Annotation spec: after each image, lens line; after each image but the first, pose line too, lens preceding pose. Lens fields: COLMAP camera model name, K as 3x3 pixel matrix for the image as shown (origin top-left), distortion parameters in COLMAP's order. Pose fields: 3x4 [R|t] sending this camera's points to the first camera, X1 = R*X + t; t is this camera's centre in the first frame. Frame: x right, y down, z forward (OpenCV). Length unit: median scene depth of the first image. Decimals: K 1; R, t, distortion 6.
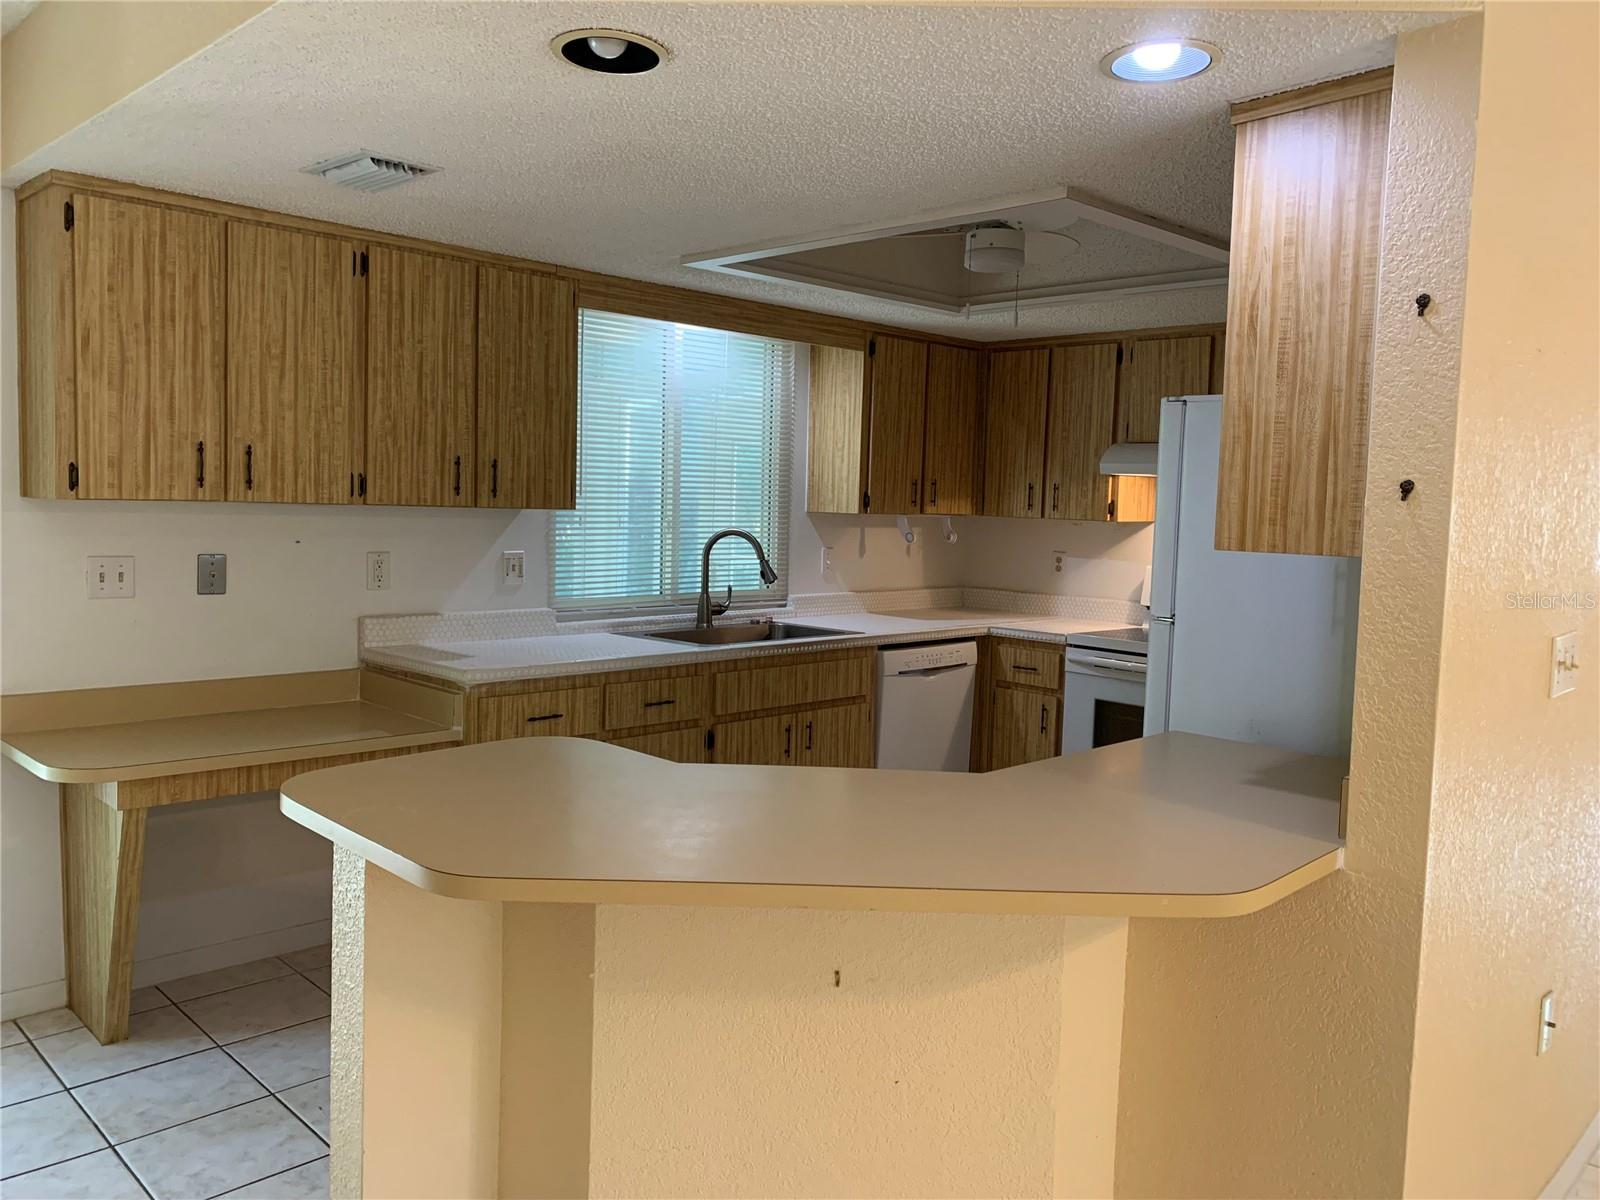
lens RADIAL K [[1220.1, 0, 800.1], [0, 1220.1, 595.1], [0, 0, 1]] dist [0.026784, -0.021137]
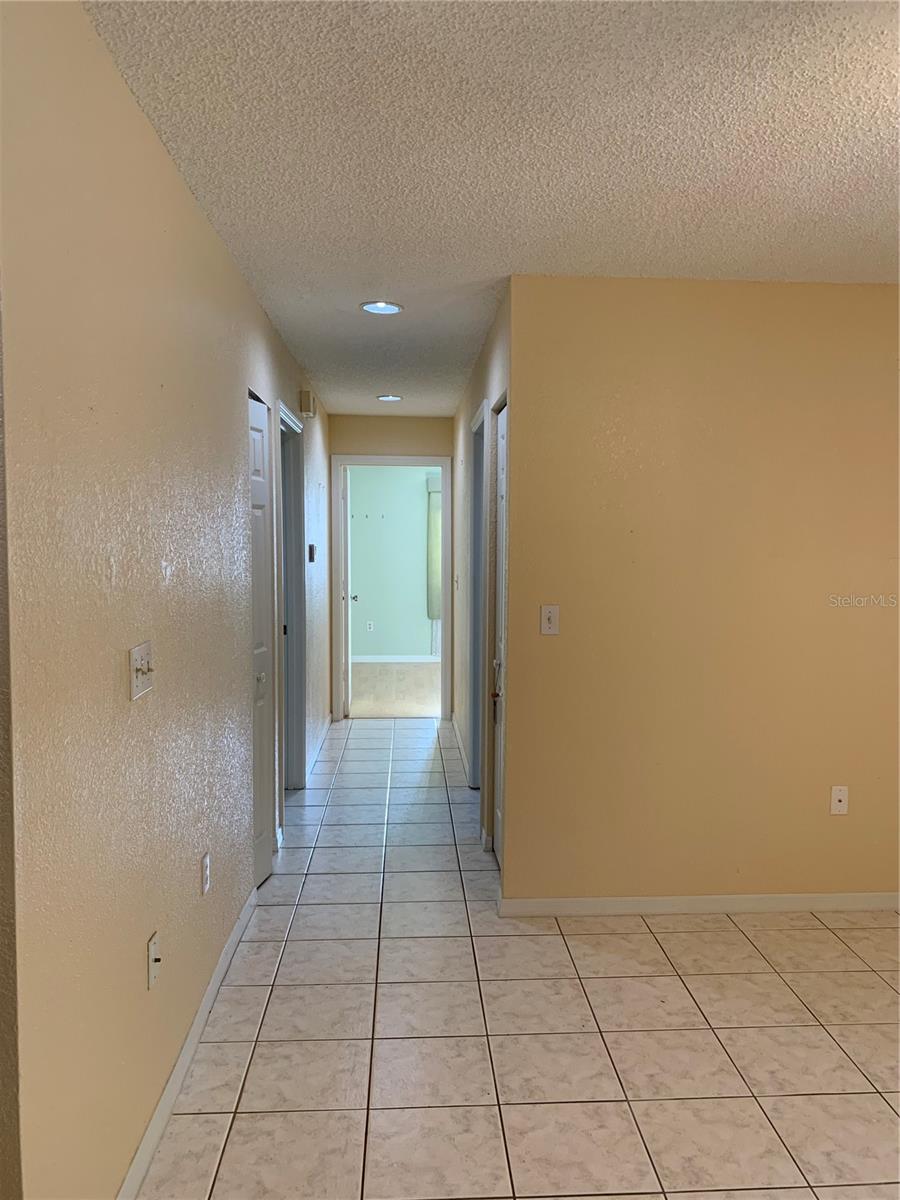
lens RADIAL K [[915.1, 0, 451.0], [0, 915.1, 600.3], [0, 0, 1]] dist [0.026784, -0.021137]
pose [[0.671521, -0.073002, 0.737381, 0.173104], [0.070658, 0.996909, 0.034348, -0.024229], [-0.737609, 0.029037, 0.674603, 0.167230]]
